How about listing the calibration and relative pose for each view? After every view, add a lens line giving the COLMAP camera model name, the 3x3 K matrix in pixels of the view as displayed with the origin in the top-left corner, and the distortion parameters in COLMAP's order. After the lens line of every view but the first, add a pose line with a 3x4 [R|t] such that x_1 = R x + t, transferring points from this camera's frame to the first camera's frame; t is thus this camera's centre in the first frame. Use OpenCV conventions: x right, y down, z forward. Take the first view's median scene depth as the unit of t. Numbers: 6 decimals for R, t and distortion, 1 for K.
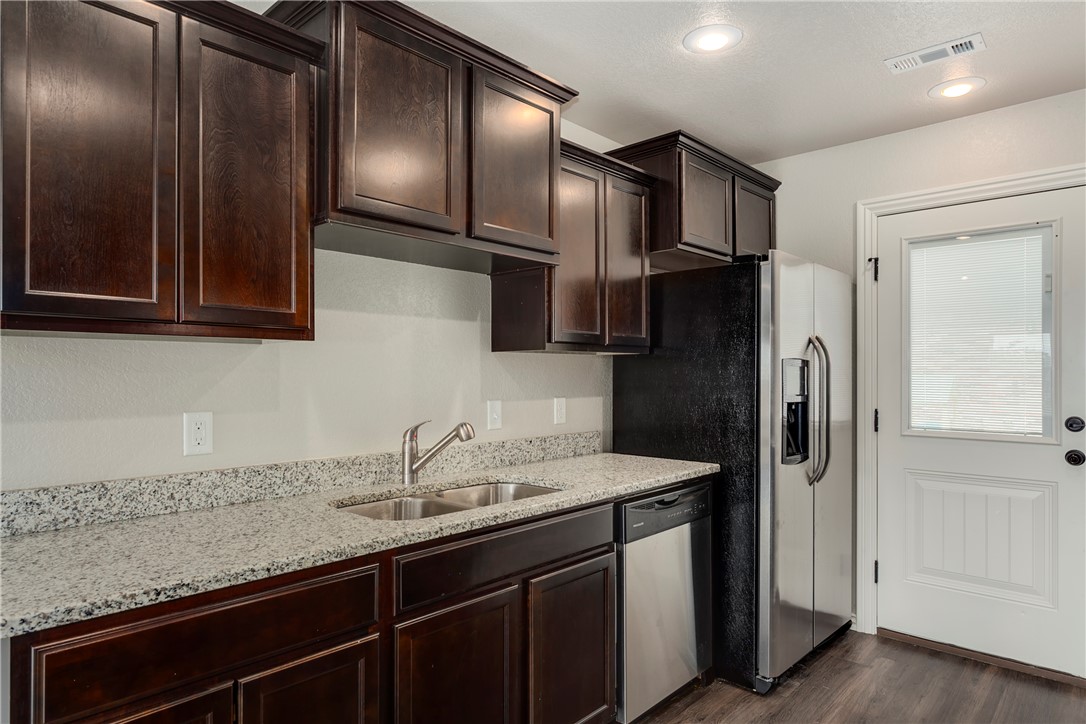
lens RADIAL K [[626.5, 0, 539.3], [0, 626.5, 374.1], [0, 0, 1]] dist [-0.006590, 0.001213]
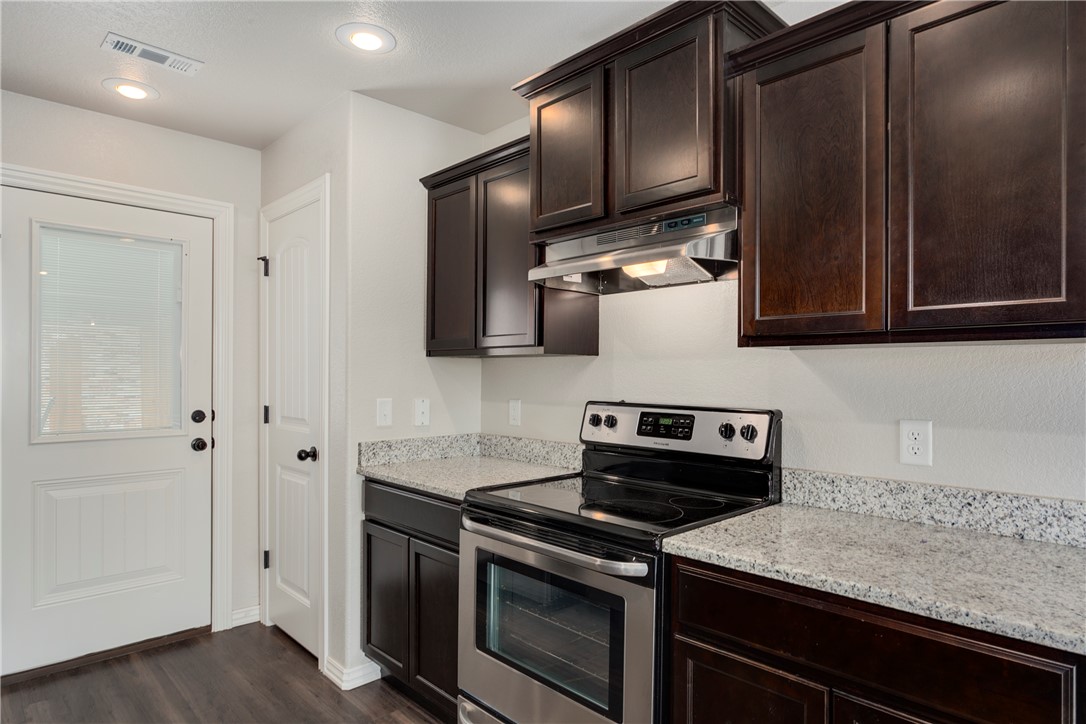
lens RADIAL K [[626.5, 0, 539.3], [0, 626.5, 374.1], [0, 0, 1]] dist [-0.006590, 0.001213]
pose [[0.054944, 0.002139, 0.998487, -0.307362], [-0.006310, 0.999978, -0.001795, -0.003529], [-0.998470, -0.006202, 0.054956, 0.293398]]
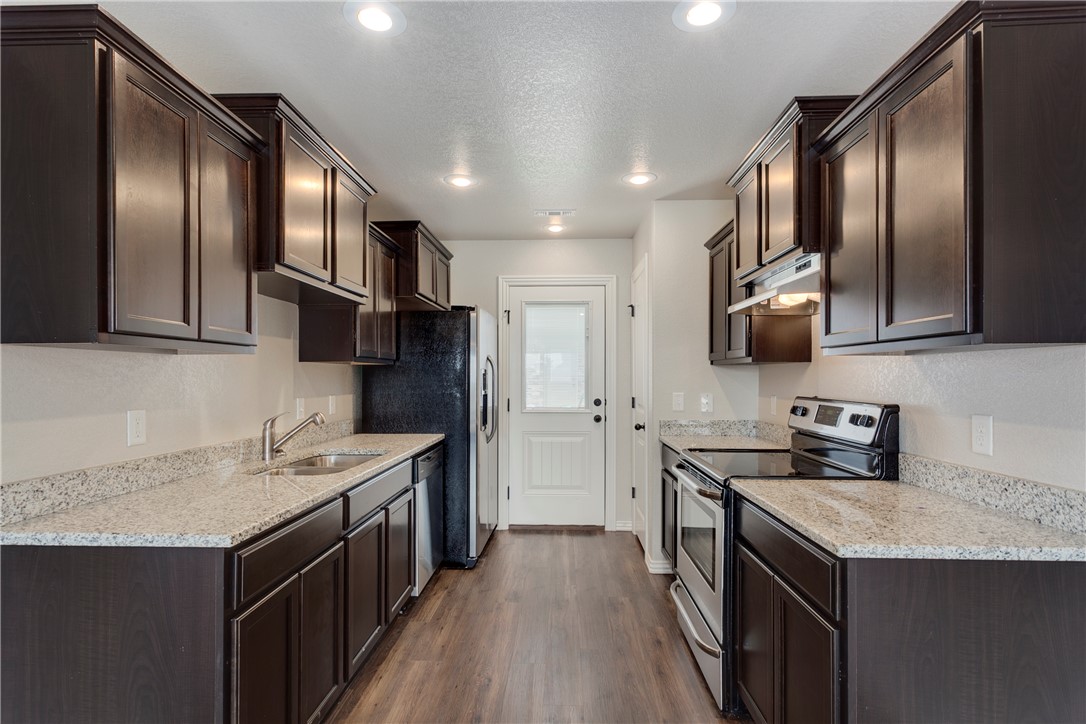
lens RADIAL K [[537.3, 0, 540.2], [0, 537.3, 374.9], [0, 0, 1]] dist [-0.001427, -0.000014]
pose [[0.754384, 0.003886, 0.656422, -0.452207], [-0.001824, 0.999991, -0.003823, -0.003208], [-0.656431, 0.001686, 0.754384, -0.211869]]
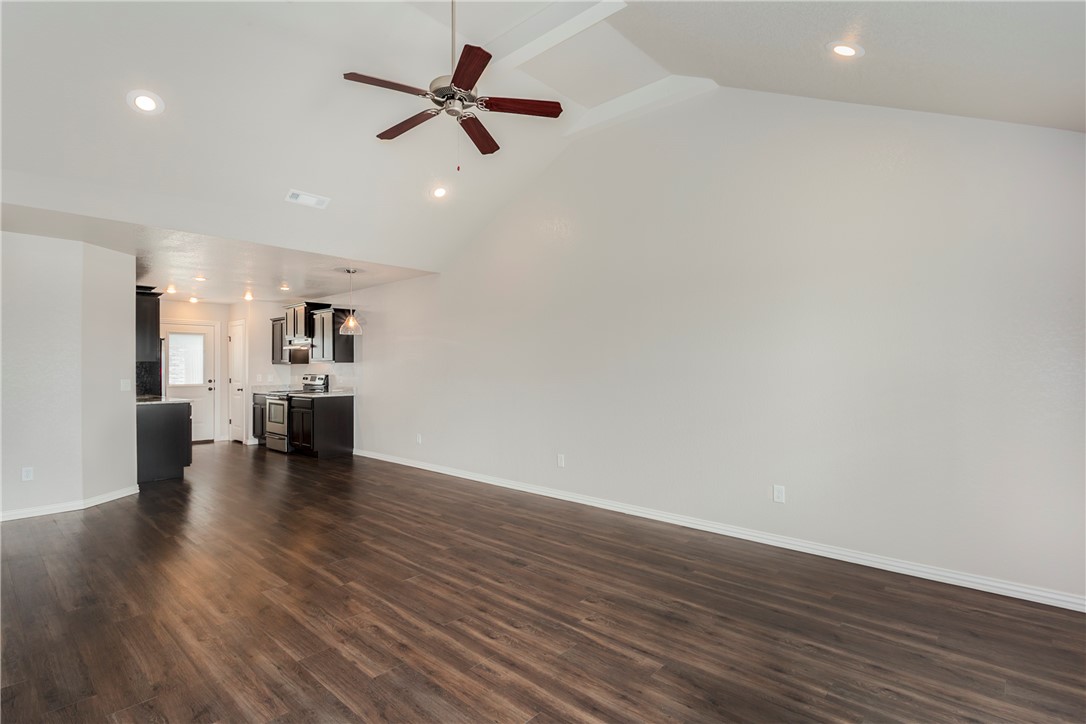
lens RADIAL K [[537.3, 0, 540.2], [0, 537.3, 374.9], [0, 0, 1]] dist [-0.001427, -0.000014]
pose [[-0.014085, -0.002552, 0.999898, -2.945448], [0.002463, 0.999994, 0.002587, 0.033851], [-0.999898, 0.002499, -0.014078, -1.250821]]
